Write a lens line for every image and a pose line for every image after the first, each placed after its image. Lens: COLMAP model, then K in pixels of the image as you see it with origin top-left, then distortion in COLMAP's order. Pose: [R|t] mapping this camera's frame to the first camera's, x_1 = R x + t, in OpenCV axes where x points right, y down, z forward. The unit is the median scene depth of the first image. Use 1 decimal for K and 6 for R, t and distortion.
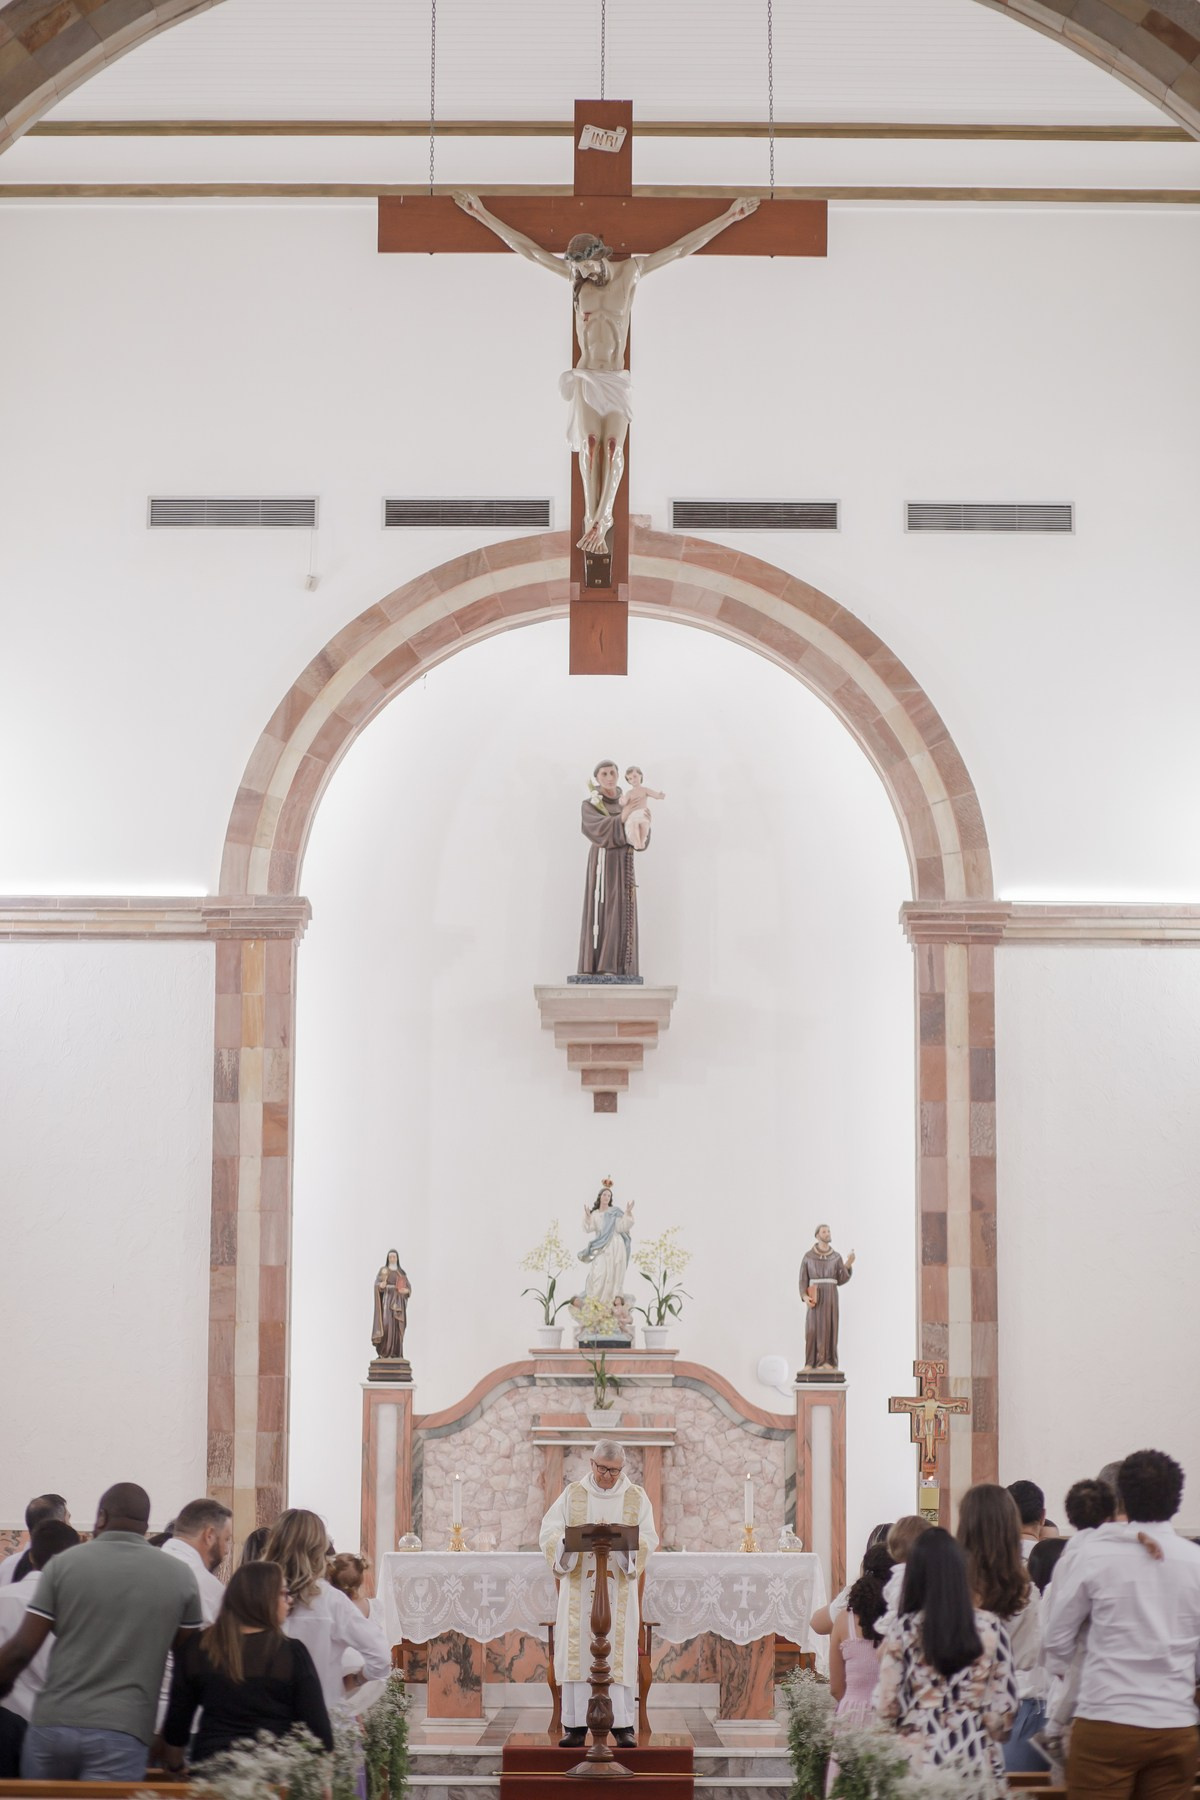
lens RADIAL K [[4169.5, 0, 600.0], [0, 4169.5, 900.0], [0, 0, 1]] dist [-0.088700, -0.880859]
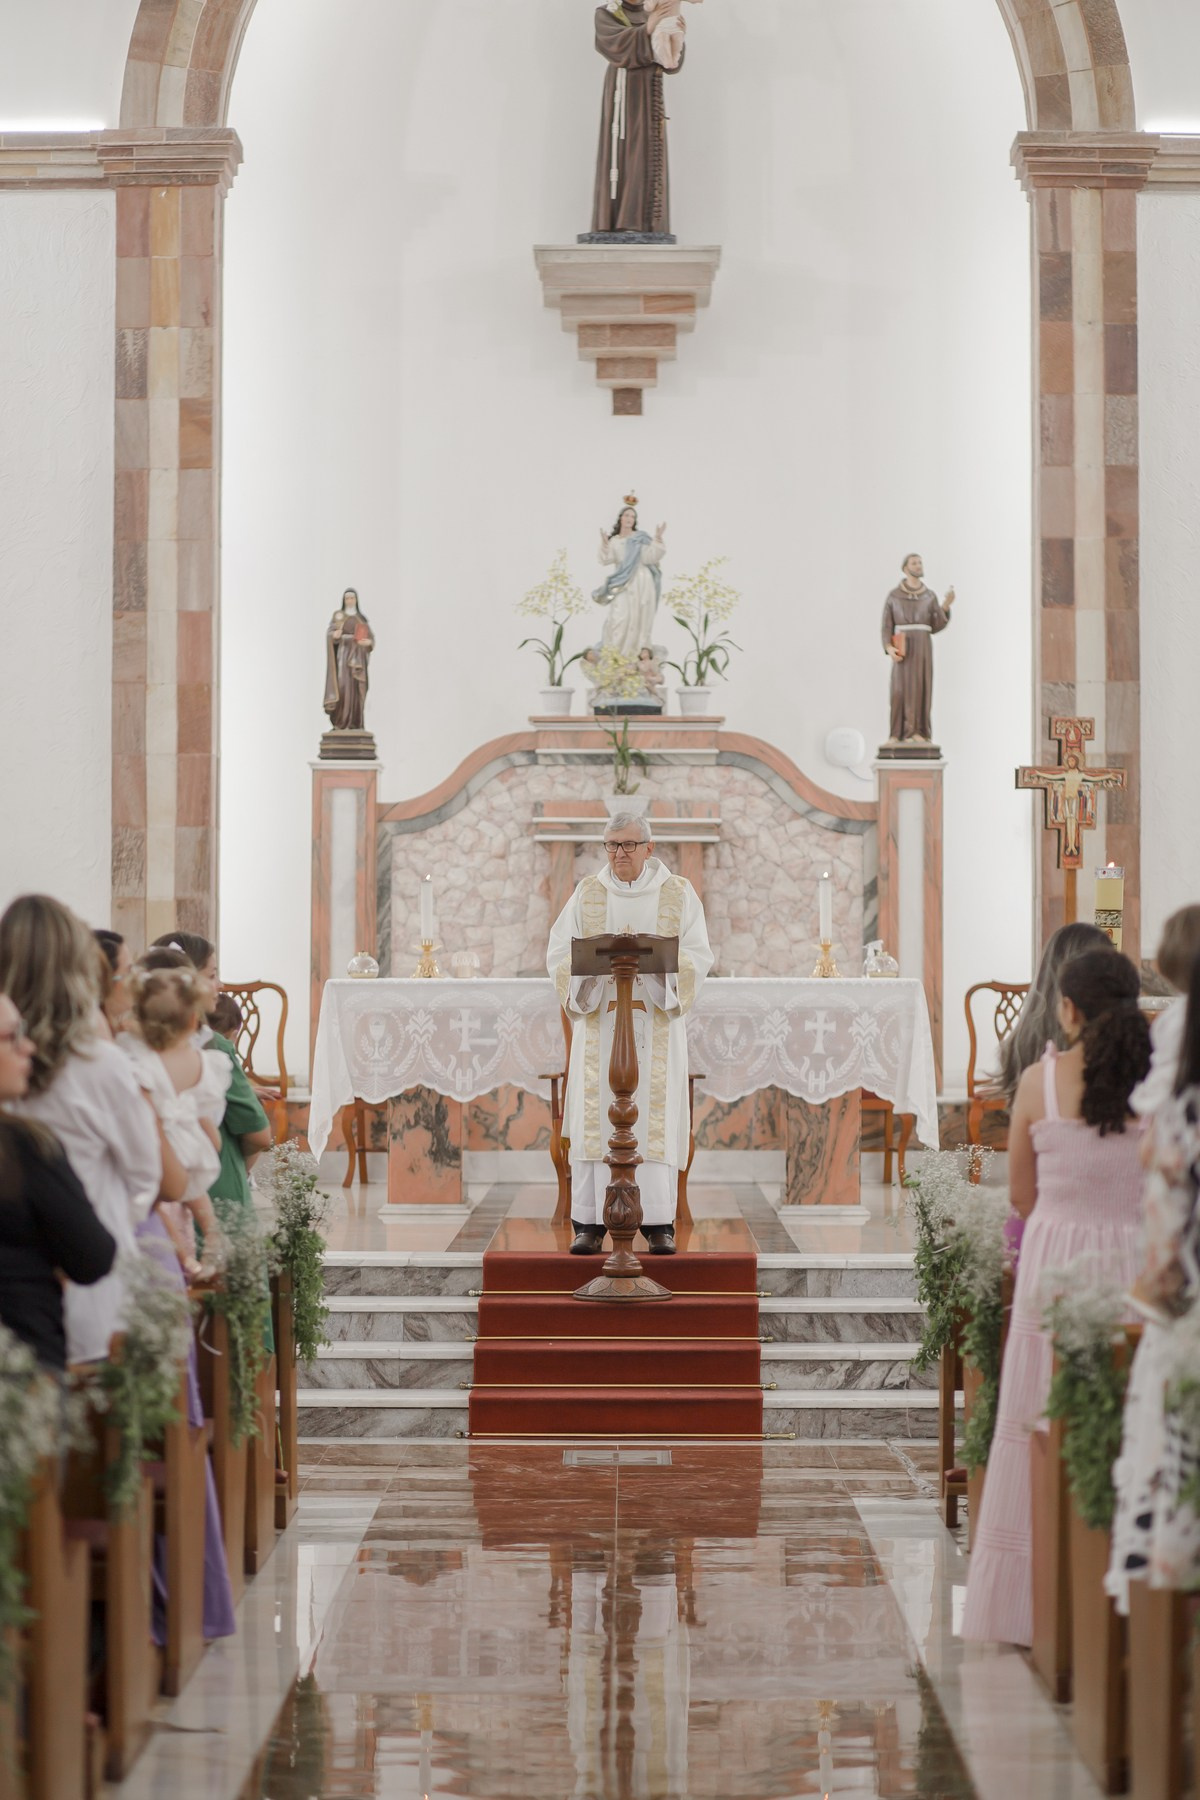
lens RADIAL K [[4169.5, 0, 600.0], [0, 4169.5, 900.0], [0, 0, 1]] dist [-0.088700, -0.880859]
pose [[0.999979, -0.003442, -0.005503, 0.000153], [0.004147, 0.991019, 0.133658, 0.038564], [0.004993, -0.133678, 0.991012, 0.234643]]
